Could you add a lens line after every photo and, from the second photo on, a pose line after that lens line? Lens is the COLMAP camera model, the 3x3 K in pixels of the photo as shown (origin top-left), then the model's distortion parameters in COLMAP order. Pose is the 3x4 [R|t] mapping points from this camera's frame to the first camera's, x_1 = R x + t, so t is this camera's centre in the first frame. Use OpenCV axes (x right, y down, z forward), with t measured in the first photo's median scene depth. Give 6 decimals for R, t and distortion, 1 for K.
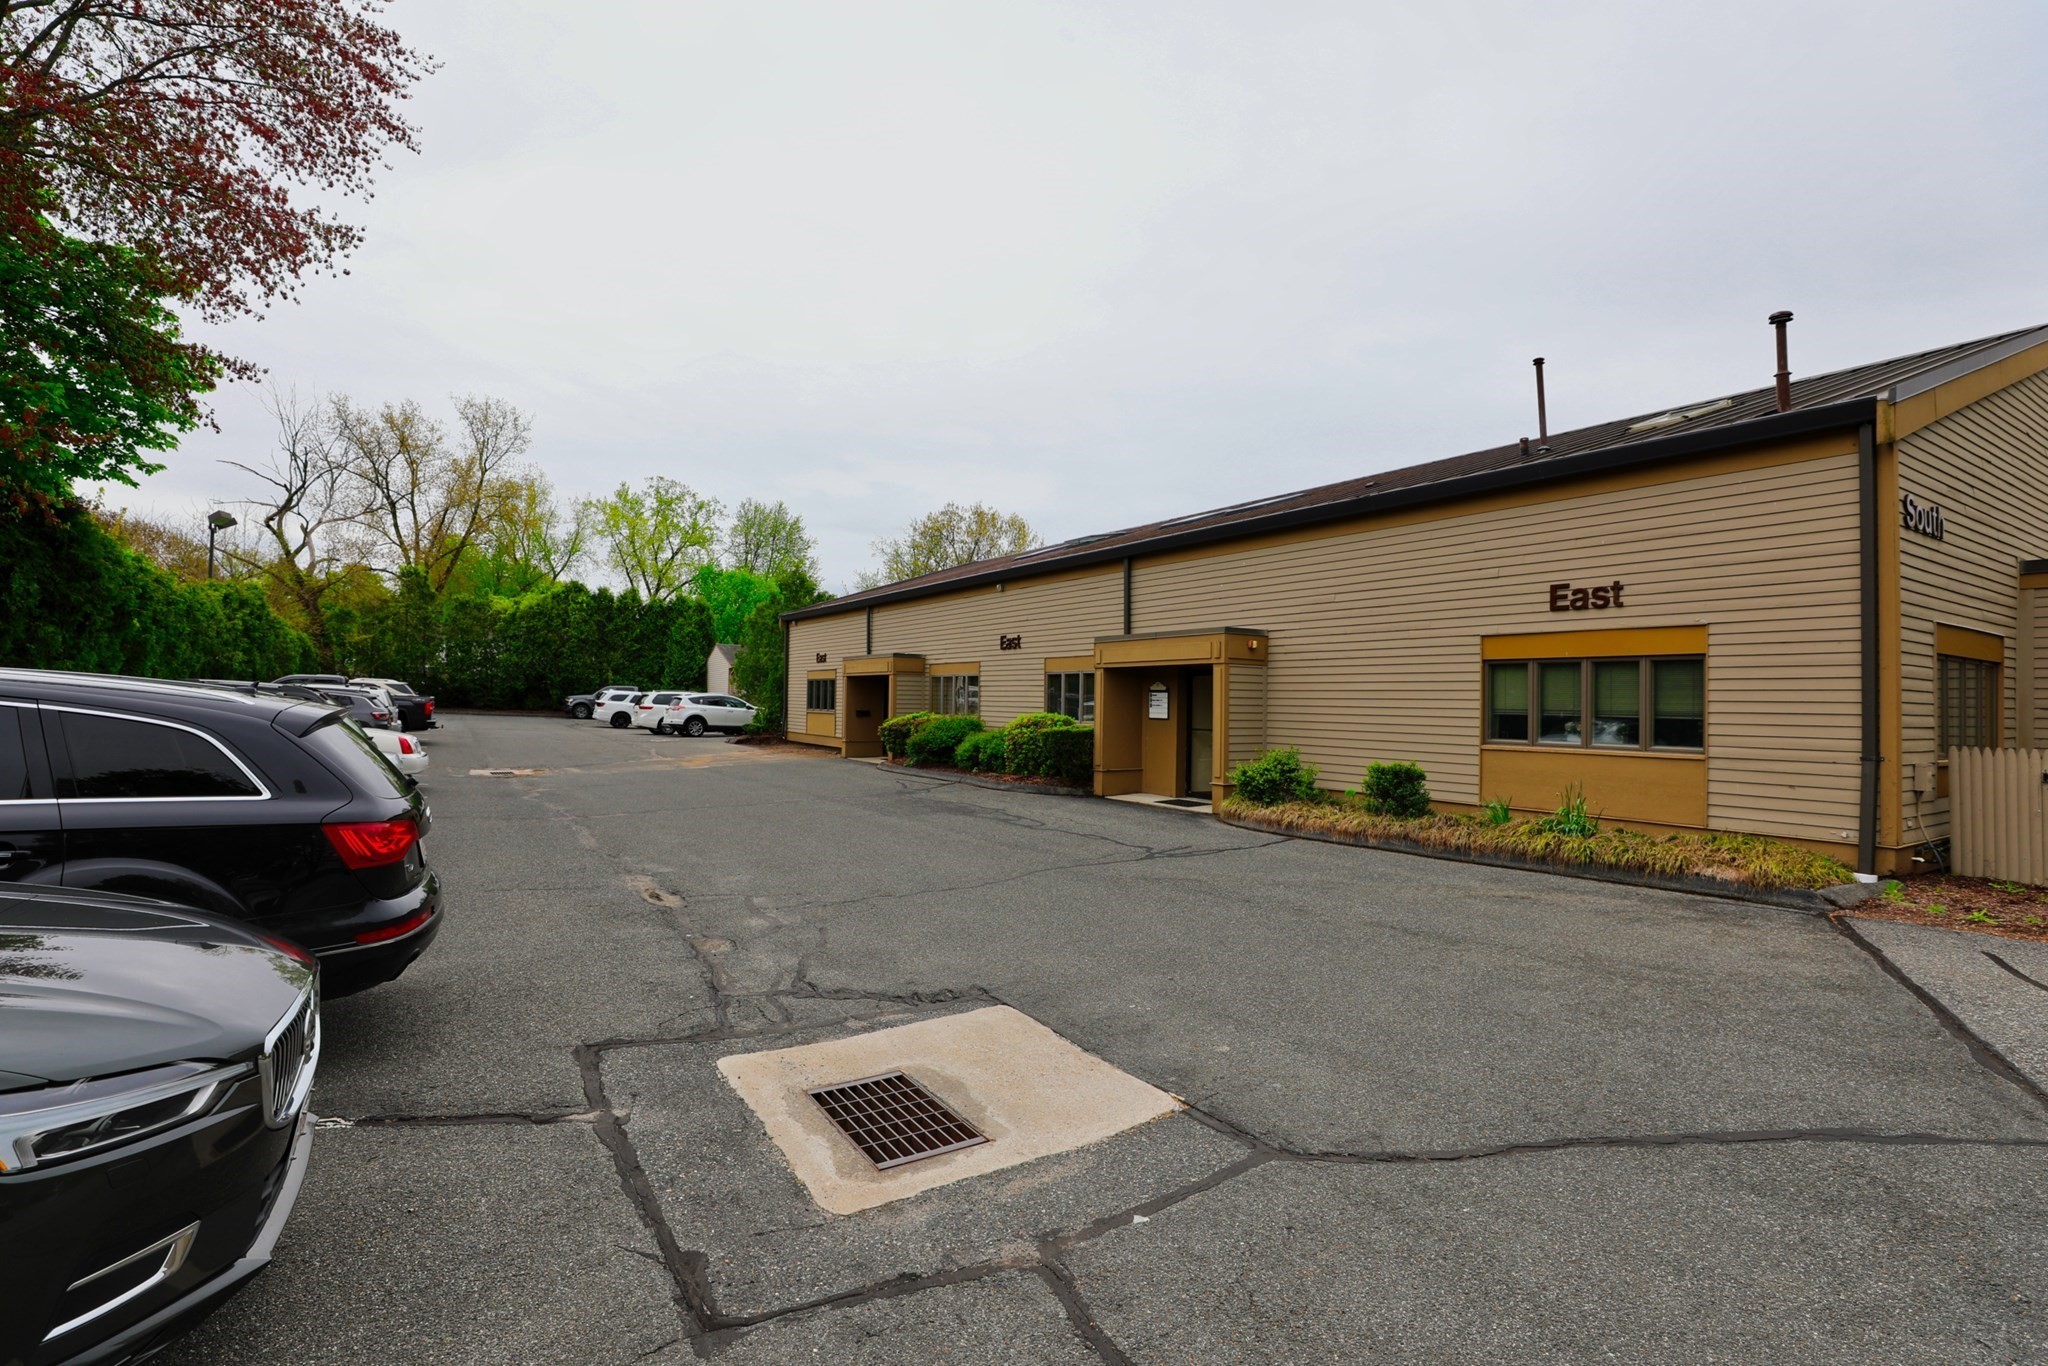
lens RADIAL K [[921.9, 0, 1040.3], [0, 921.9, 671.4], [0, 0, 1]] dist [-0.011311, 0.003384]
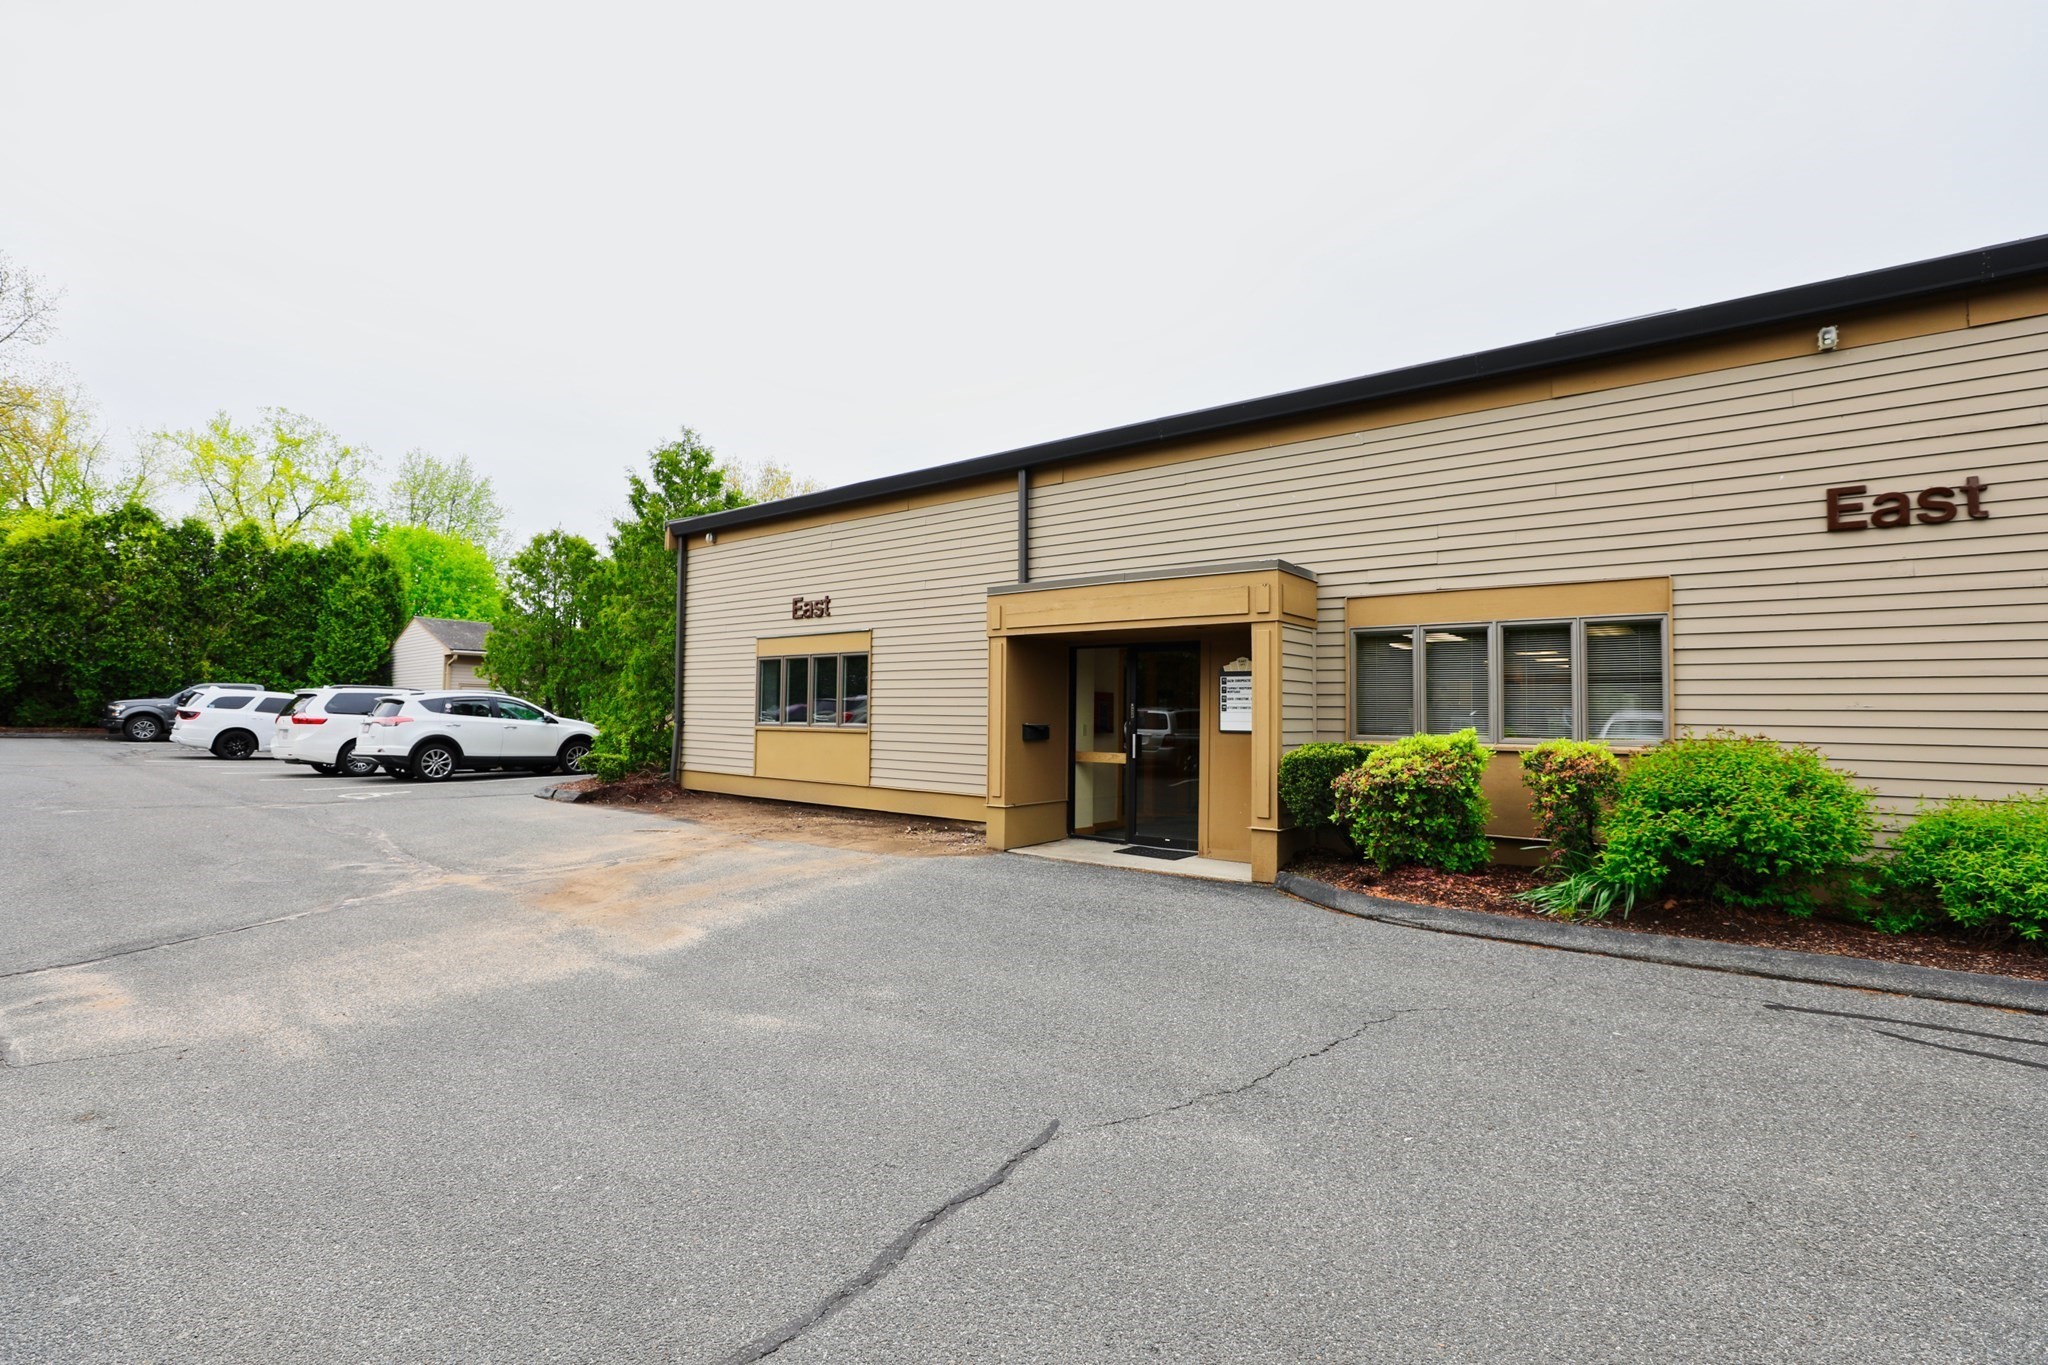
lens RADIAL K [[921.9, 0, 1037.9], [0, 921.9, 667.8], [0, 0, 1]] dist [-0.011311, 0.003384]
pose [[0.952661, 0.006292, 0.303970, -0.150606], [-0.003379, 0.999943, -0.010106, 0.010649], [-0.304016, 0.008601, 0.952628, 0.304148]]
